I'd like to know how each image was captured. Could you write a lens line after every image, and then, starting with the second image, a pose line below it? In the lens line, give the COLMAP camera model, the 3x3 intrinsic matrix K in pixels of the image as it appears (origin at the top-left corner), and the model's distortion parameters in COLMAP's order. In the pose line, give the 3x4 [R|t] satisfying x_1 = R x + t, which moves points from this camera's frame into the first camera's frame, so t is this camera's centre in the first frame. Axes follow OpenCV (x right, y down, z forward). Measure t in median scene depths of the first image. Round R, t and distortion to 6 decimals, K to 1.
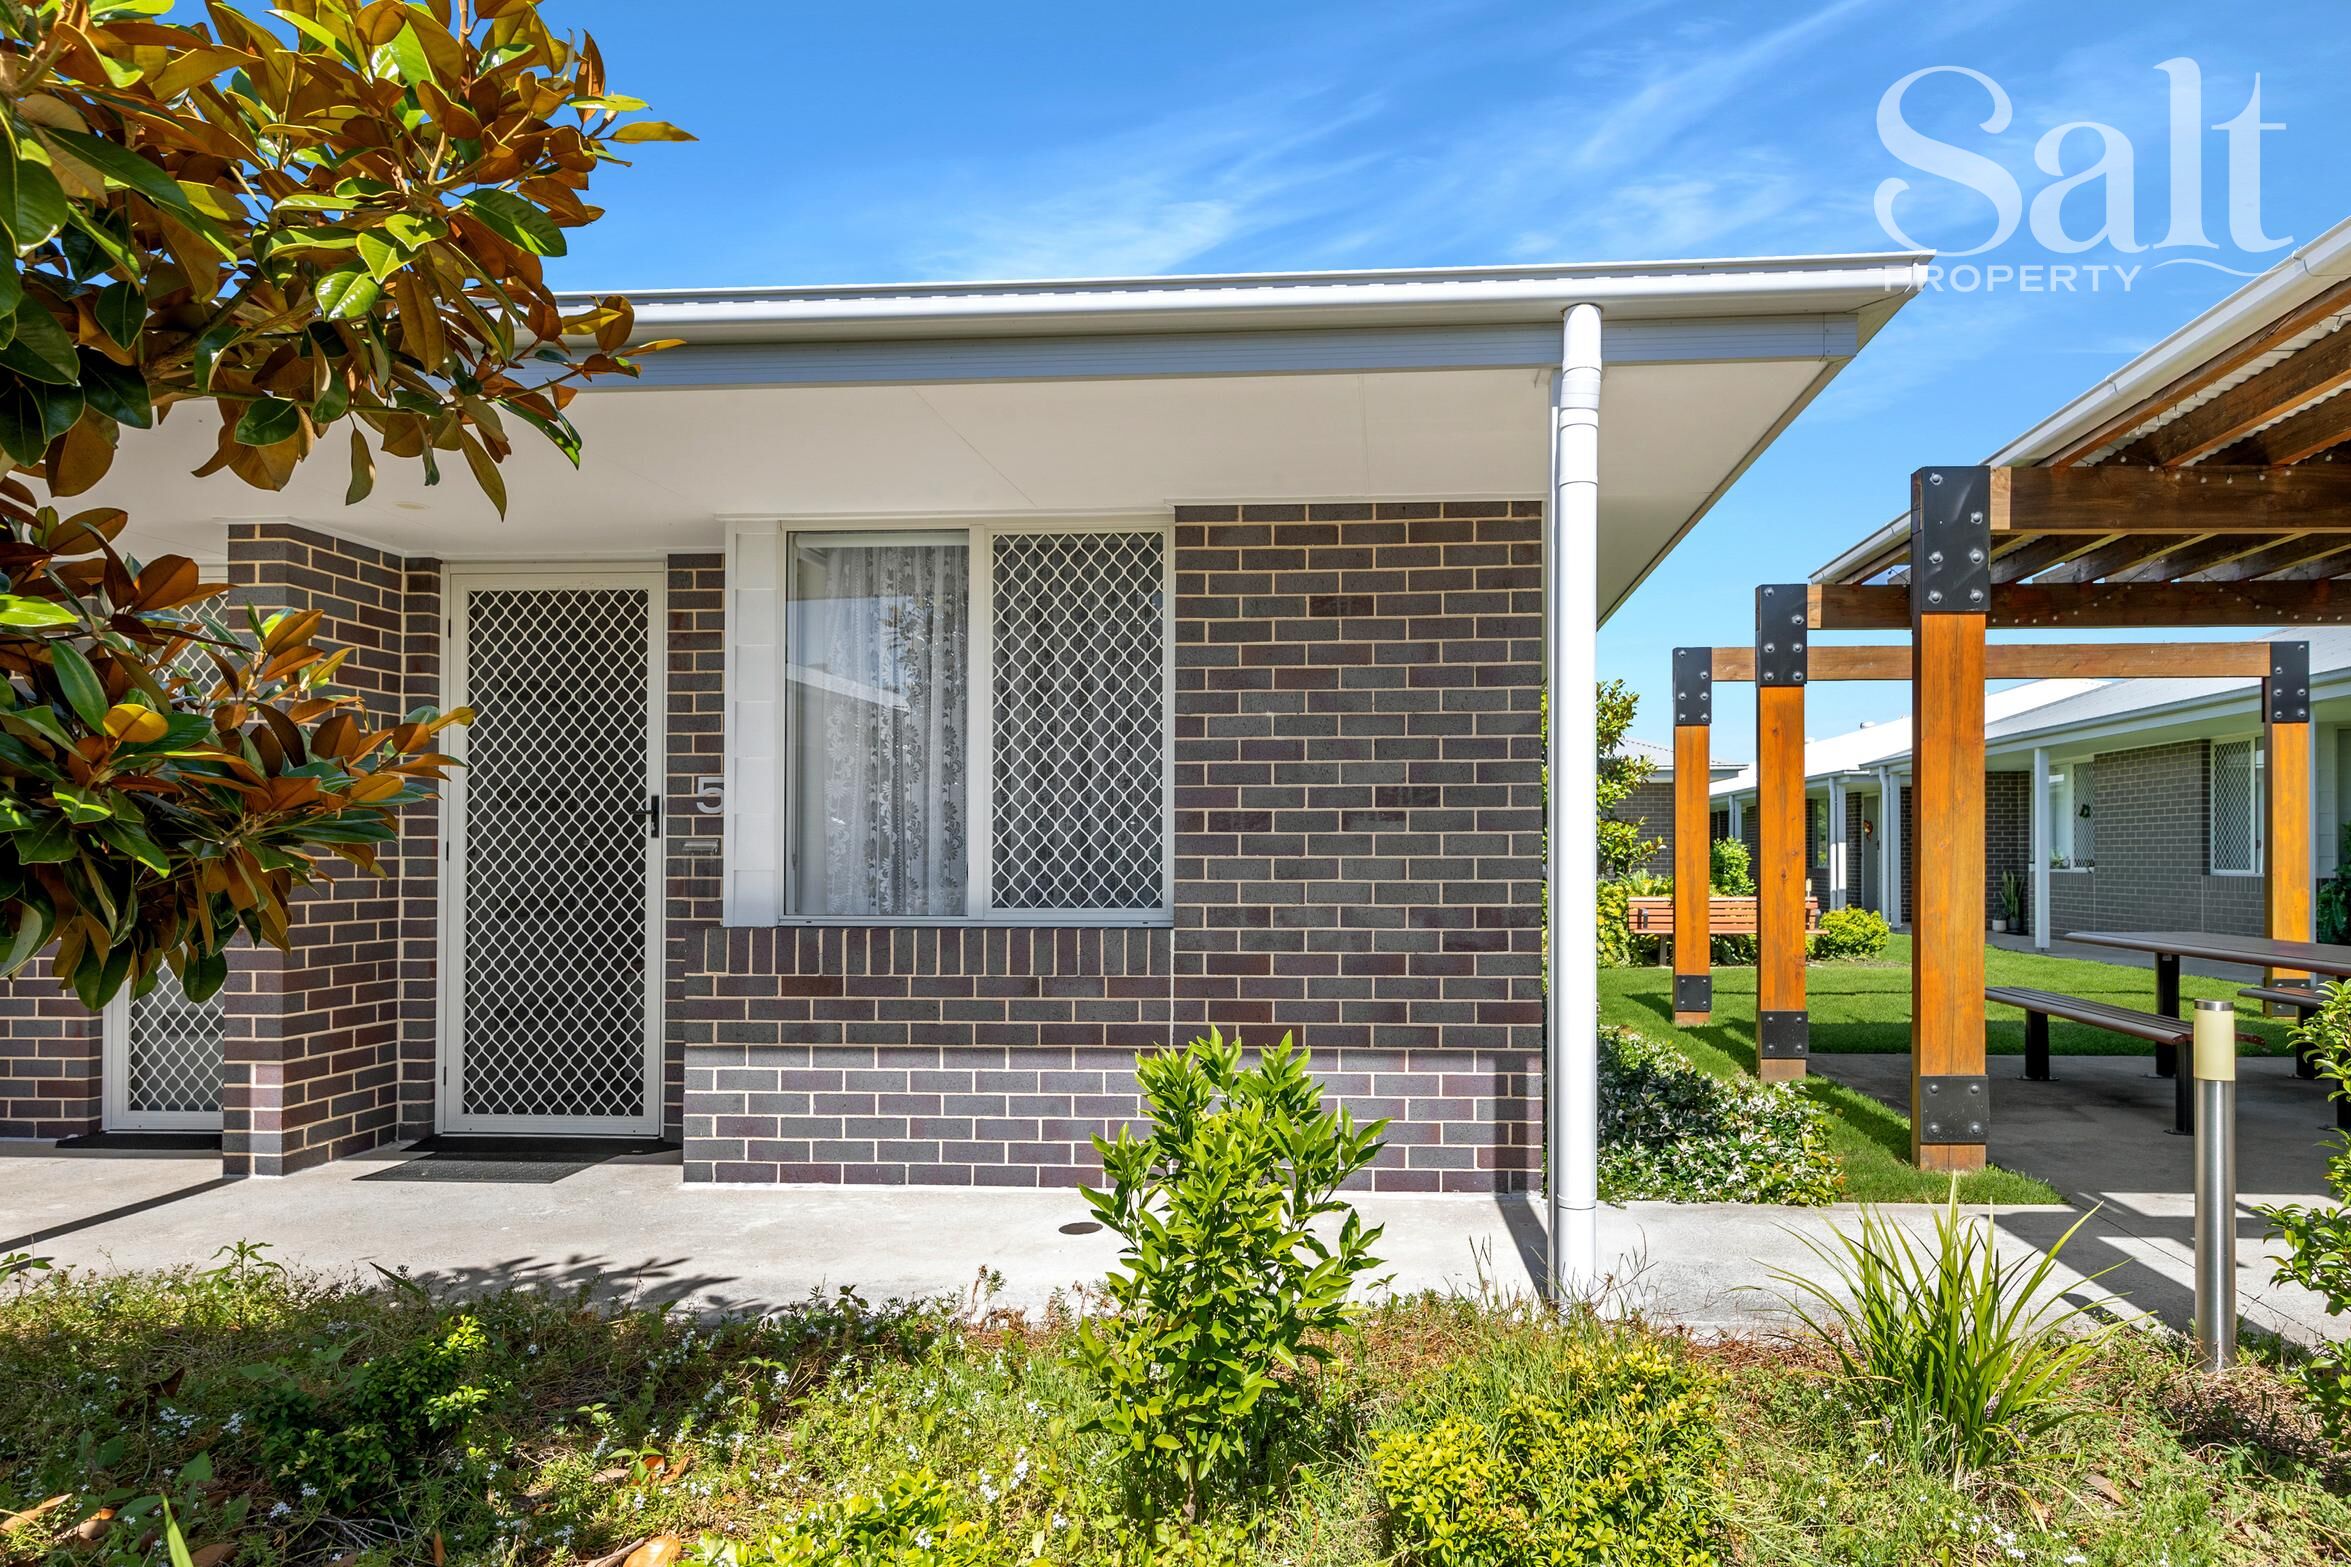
lens RADIAL K [[1349.5, 0, 1312.0], [0, 1349.5, 839.3], [0, 0, 1]] dist [0.005585, -0.001451]
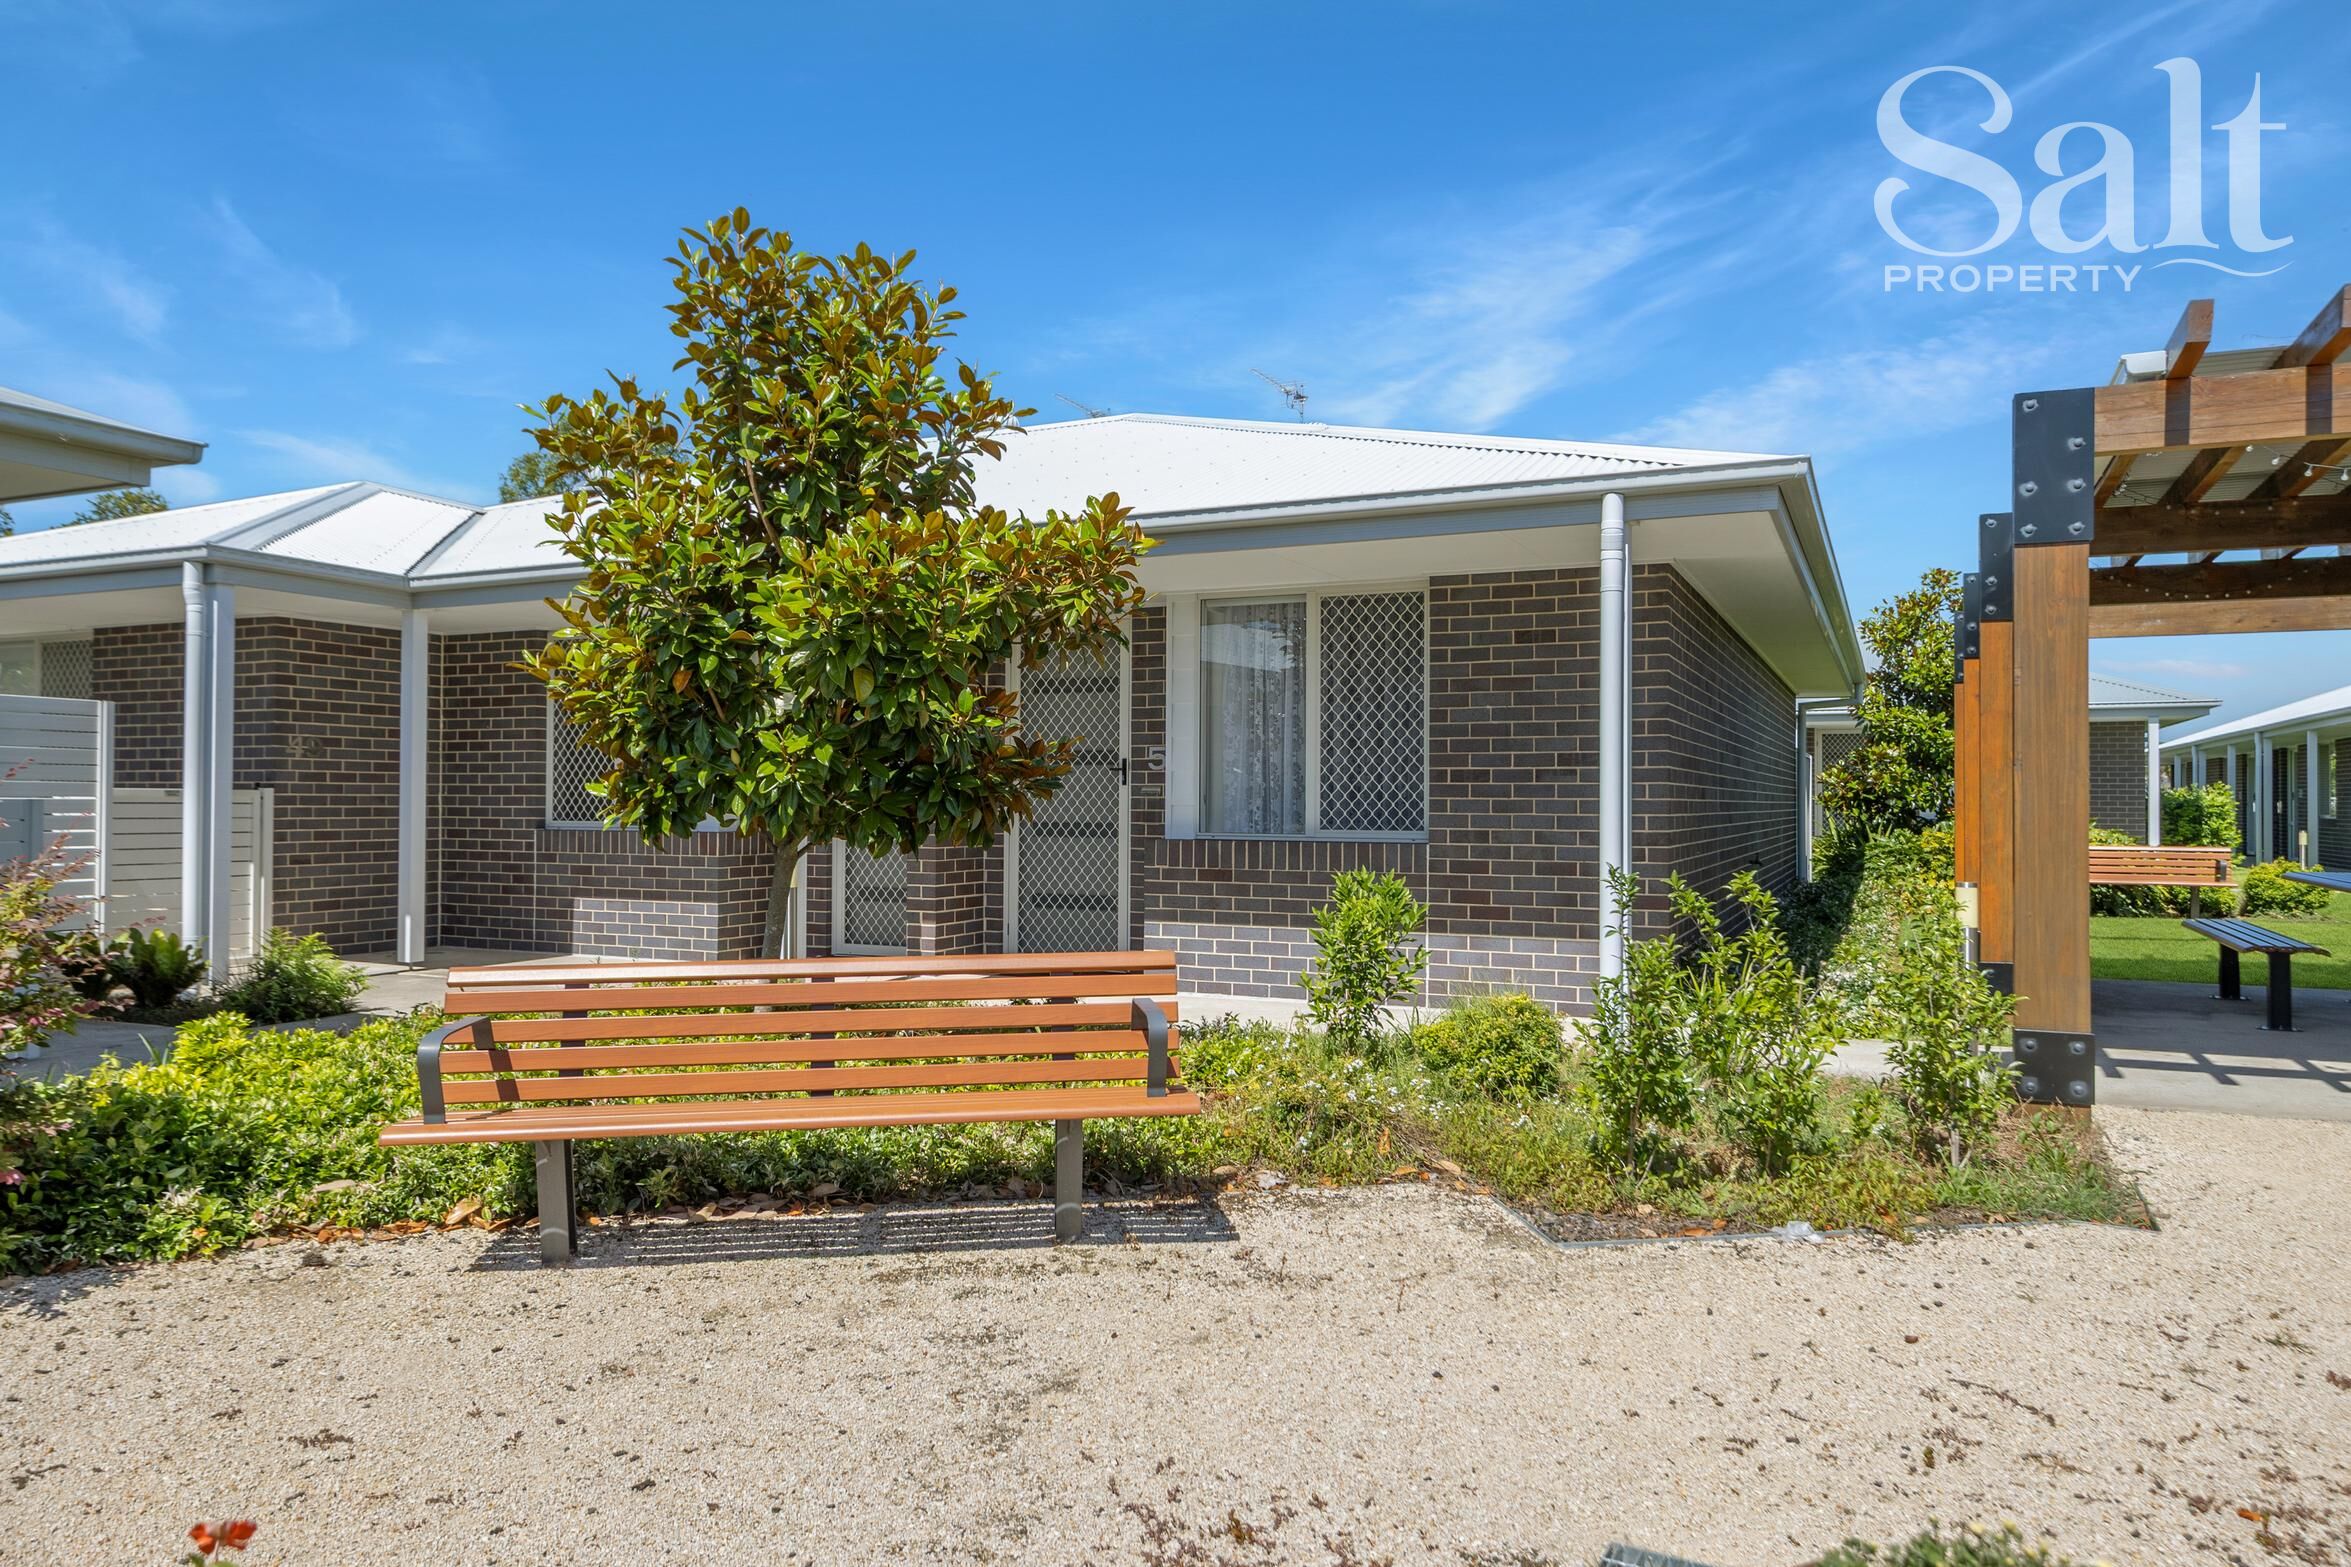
lens RADIAL K [[1523.0, 0, 1205.1], [0, 1523.0, 775.3], [0, 0, 1]] dist [-0.000998, 0.001529]
pose [[0.932461, -0.000474, -0.361270, 0.277822], [-0.001157, 0.999990, -0.004300, -0.005462], [0.361269, 0.004428, 0.932451, -0.707026]]
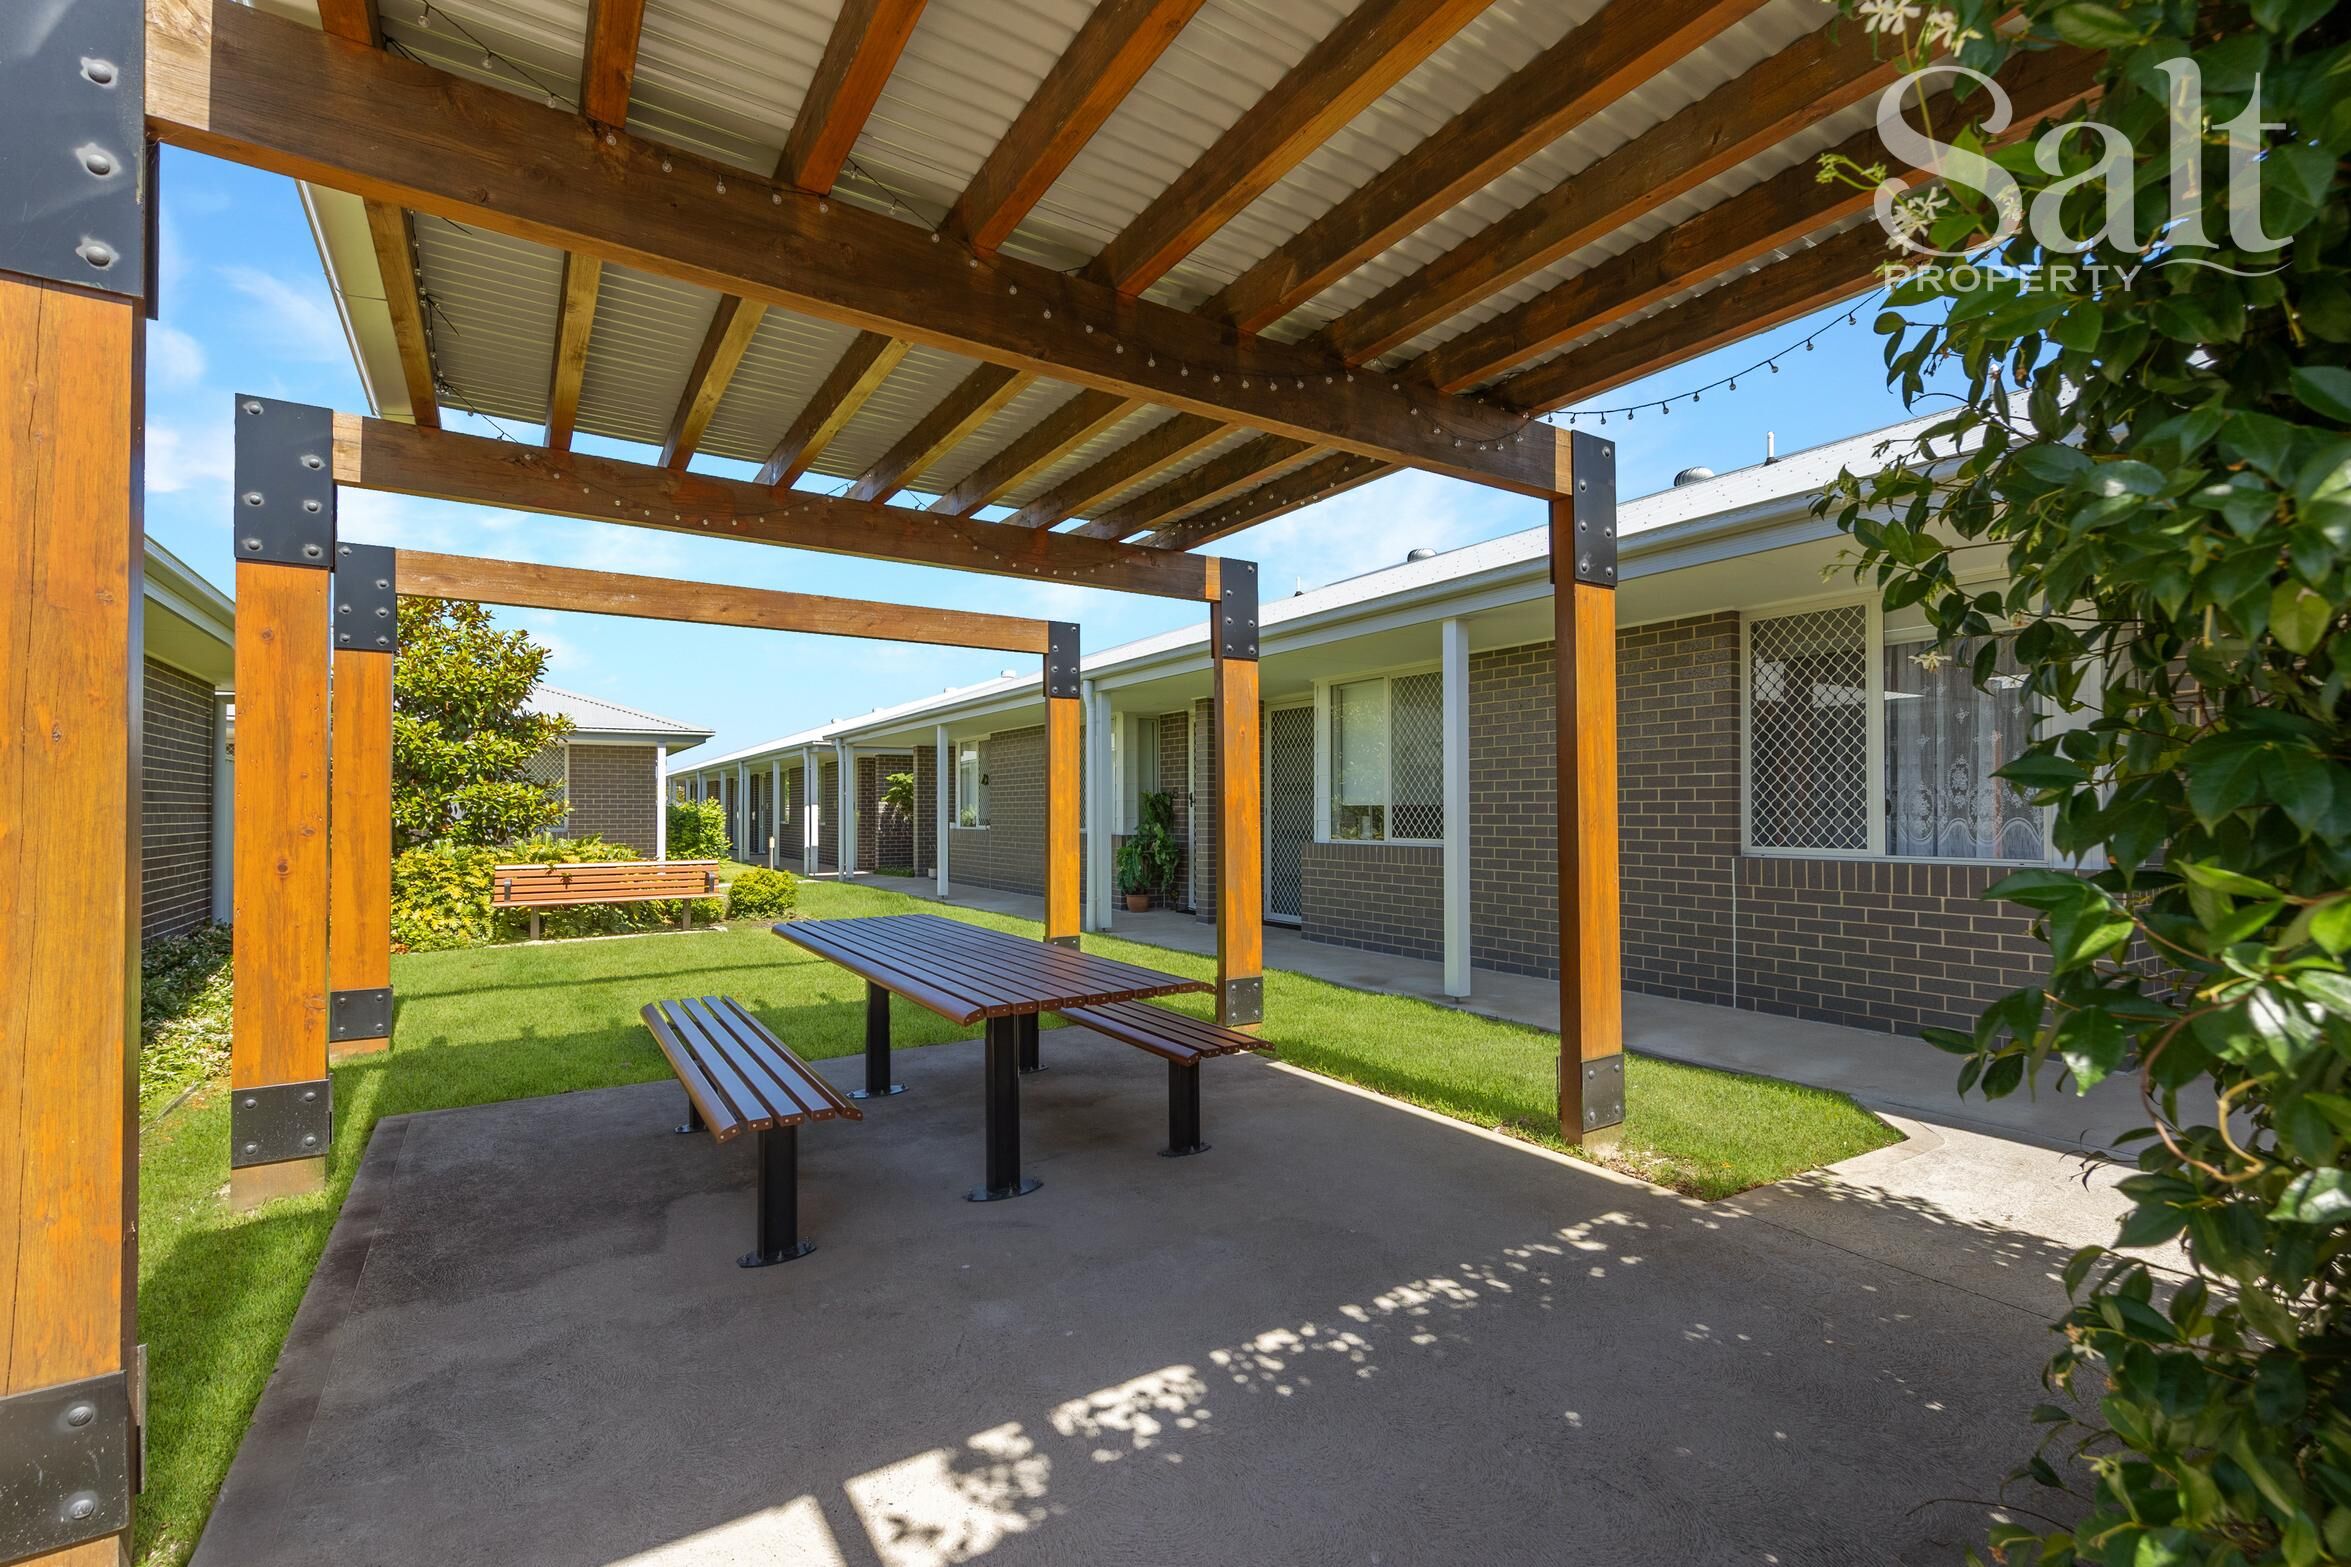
lens RADIAL K [[1032.6, 0, 1175.5], [0, 1032.6, 783.5], [0, 0, 1]] dist [0.014648, -0.000216]
pose [[0.805451, 0.015249, 0.592466, 0.565057], [-0.006406, 0.999835, -0.017026, -0.009087], [-0.592627, 0.009918, 0.805416, 0.520858]]
